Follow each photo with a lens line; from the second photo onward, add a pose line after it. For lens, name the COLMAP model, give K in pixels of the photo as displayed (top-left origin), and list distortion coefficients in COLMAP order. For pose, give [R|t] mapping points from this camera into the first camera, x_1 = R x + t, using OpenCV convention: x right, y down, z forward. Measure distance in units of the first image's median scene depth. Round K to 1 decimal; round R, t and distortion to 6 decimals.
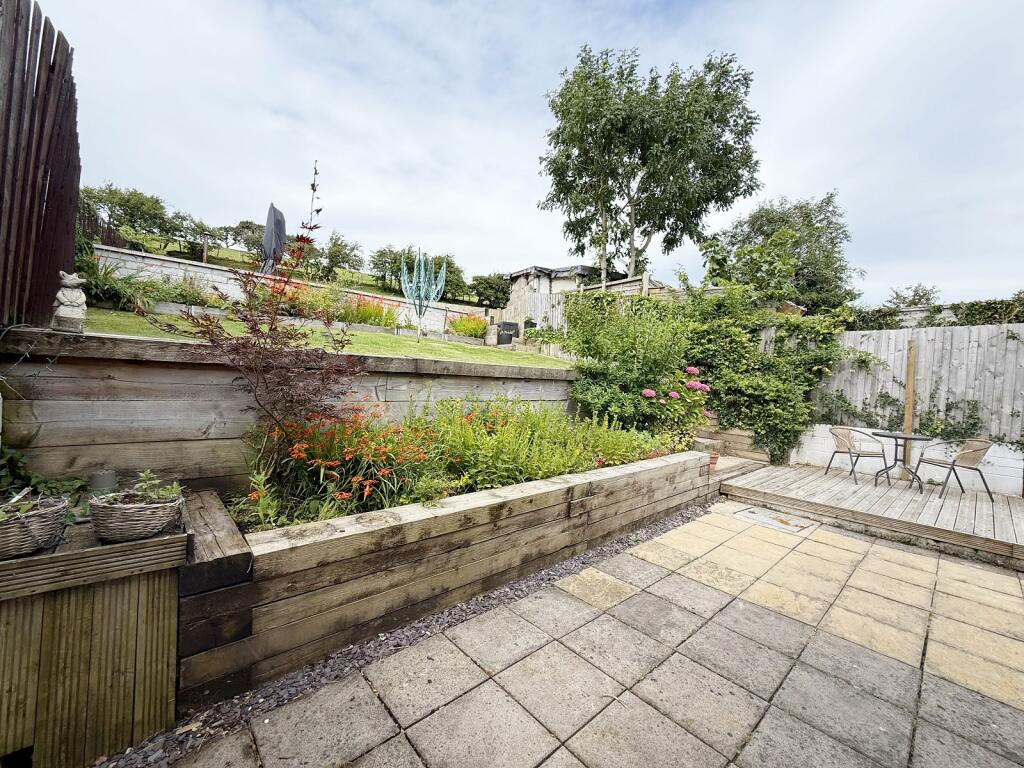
lens RADIAL K [[411.8, 0, 512.0], [0, 411.8, 384.0], [0, 0, 1]] dist [0.001882, 0.000228]
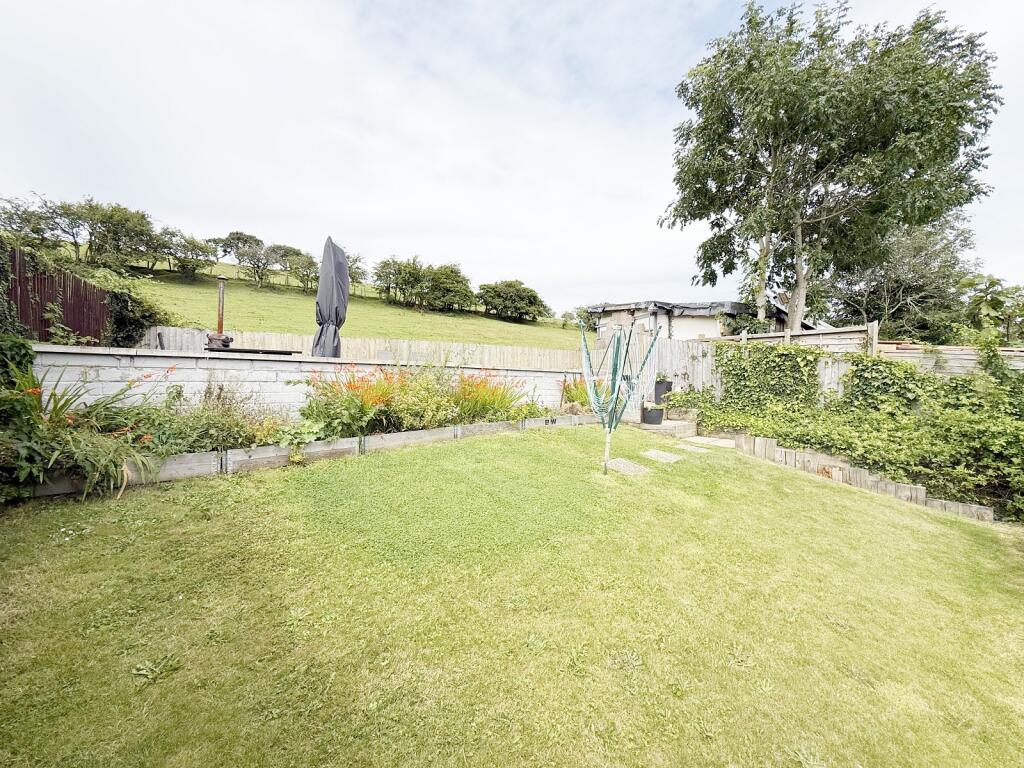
lens RADIAL K [[409.4, 0, 512.0], [0, 409.4, 384.0], [0, 0, 1]] dist [0.000593, -0.000105]
pose [[0.999356, -0.031227, 0.017704, -0.071159], [0.031271, 0.999508, -0.002250, -0.044436], [-0.017625, 0.002803, 0.999841, 0.079519]]
